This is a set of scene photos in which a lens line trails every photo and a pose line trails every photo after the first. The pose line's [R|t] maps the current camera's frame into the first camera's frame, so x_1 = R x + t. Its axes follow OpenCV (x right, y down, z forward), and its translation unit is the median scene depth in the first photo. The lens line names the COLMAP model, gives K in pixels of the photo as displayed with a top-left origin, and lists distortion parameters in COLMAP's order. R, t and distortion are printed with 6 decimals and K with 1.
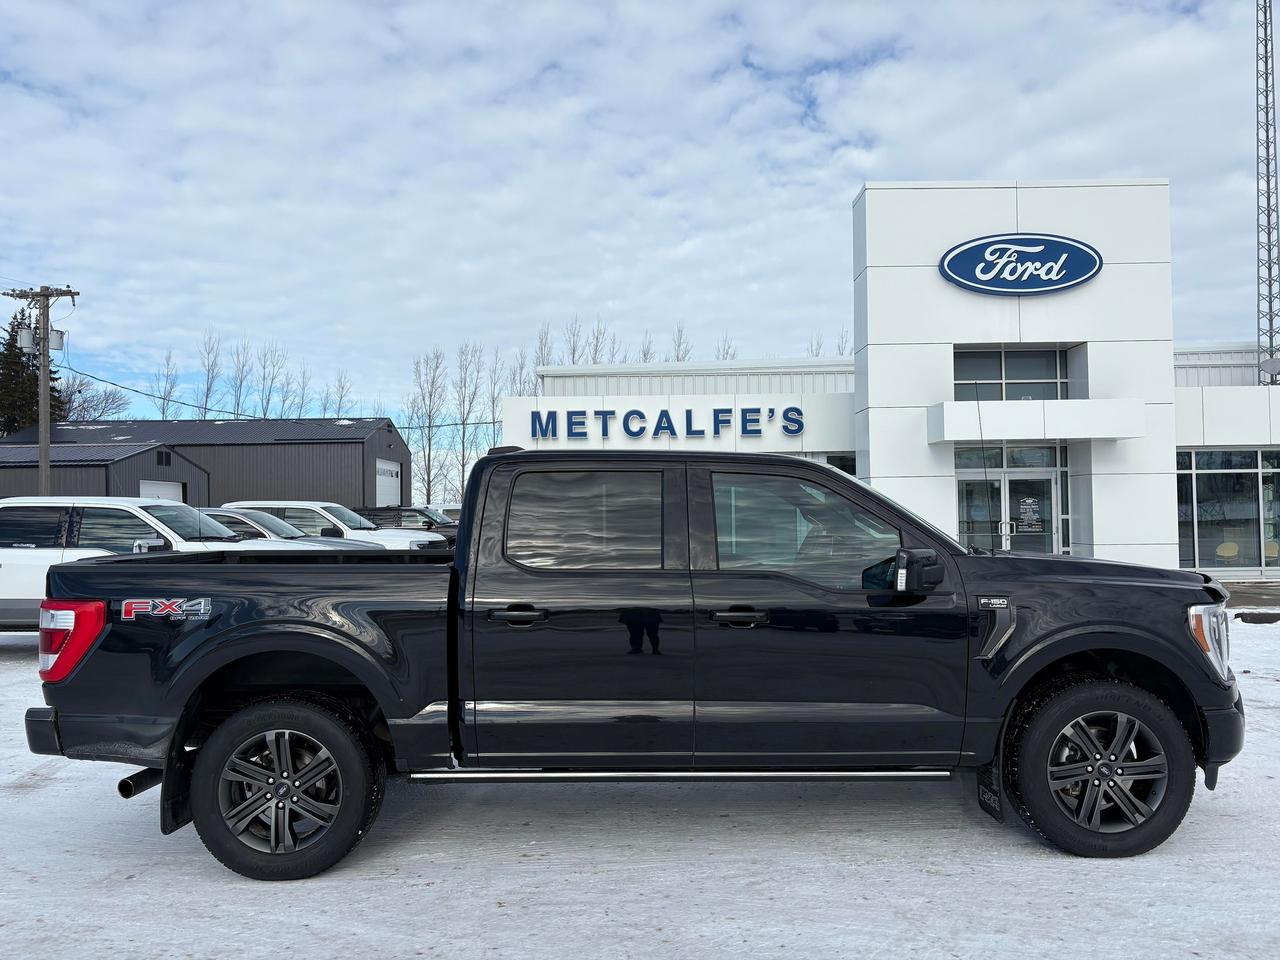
lens RADIAL K [[968.6, 0, 646.4], [0, 968.6, 475.2], [0, 0, 1]] dist [0.085690, -0.105823]
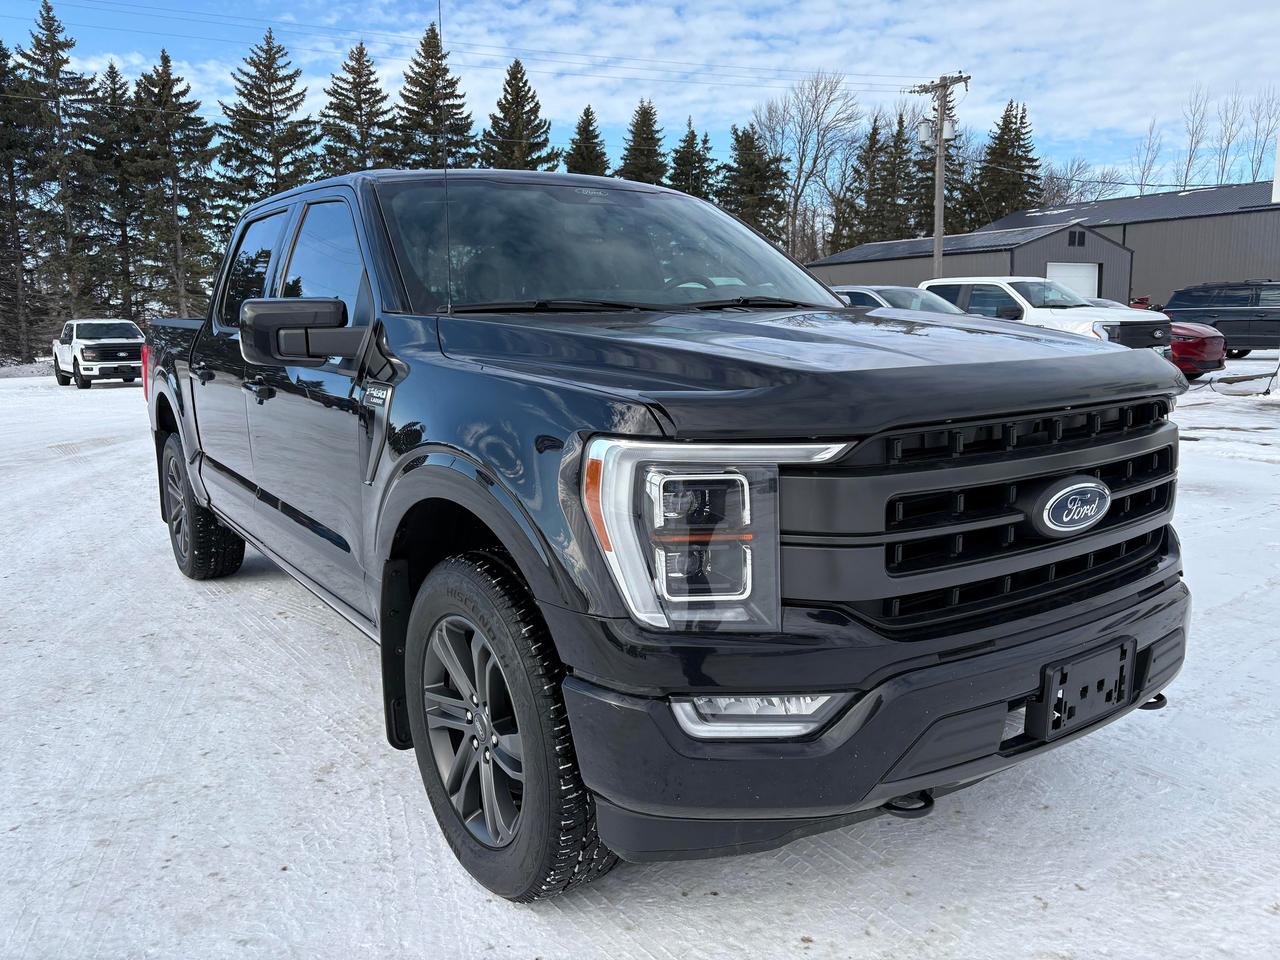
lens RADIAL K [[968.6, 0, 646.4], [0, 968.6, 475.2], [0, 0, 1]] dist [0.085690, -0.105823]
pose [[0.562025, 0.138144, -0.815502, 0.252359], [0.039698, 0.980312, 0.193421, 0.019175], [0.826167, -0.141081, 0.545476, 0.220242]]
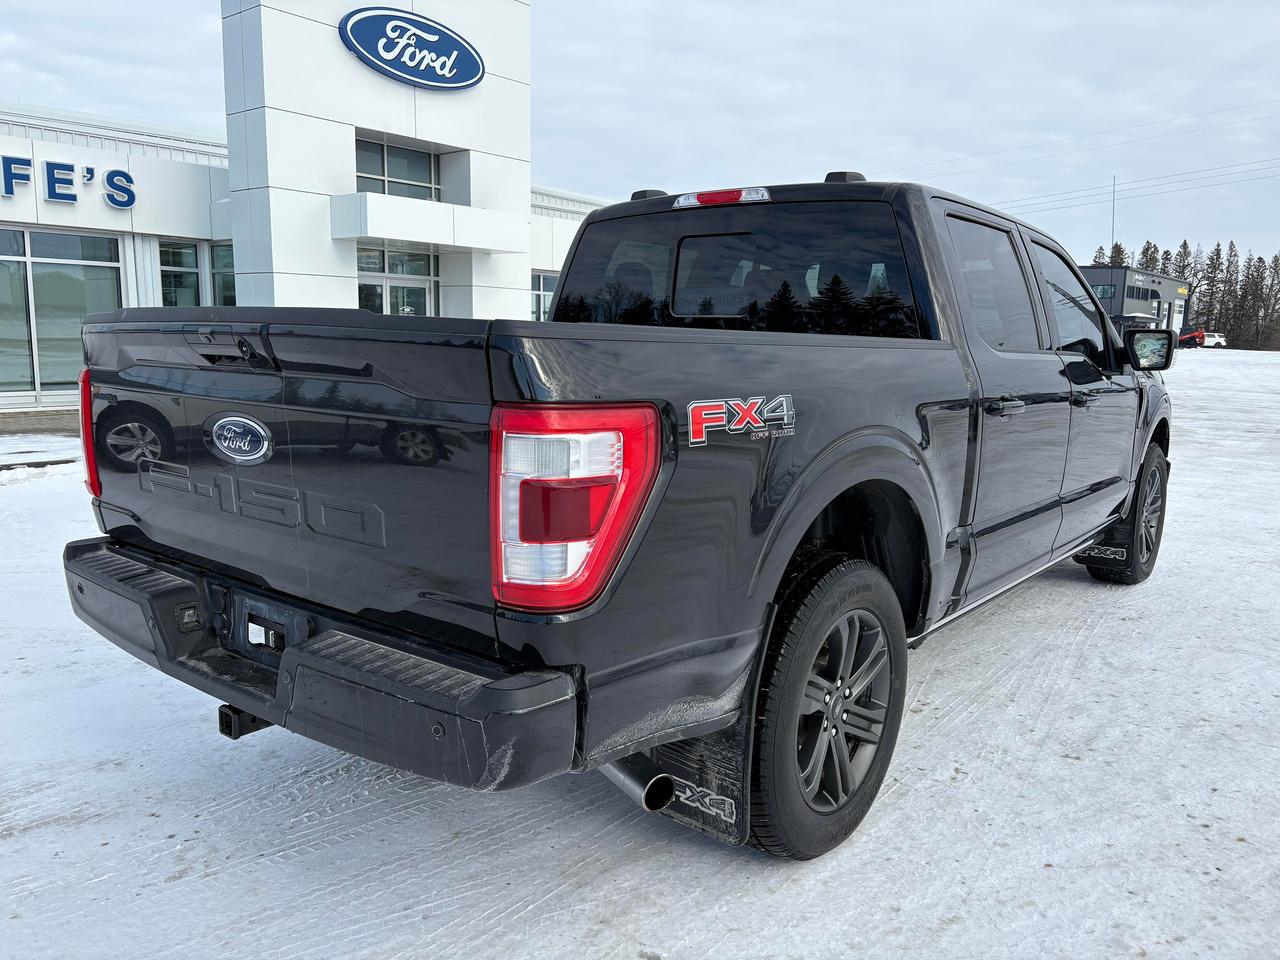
lens RADIAL K [[968.6, 0, 646.4], [0, 968.6, 475.2], [0, 0, 1]] dist [0.085690, -0.105823]
pose [[0.626370, -0.087620, 0.774586, -0.242733], [-0.056013, 0.986035, 0.156833, 0.024714], [-0.777511, -0.141622, 0.612715, 0.200532]]
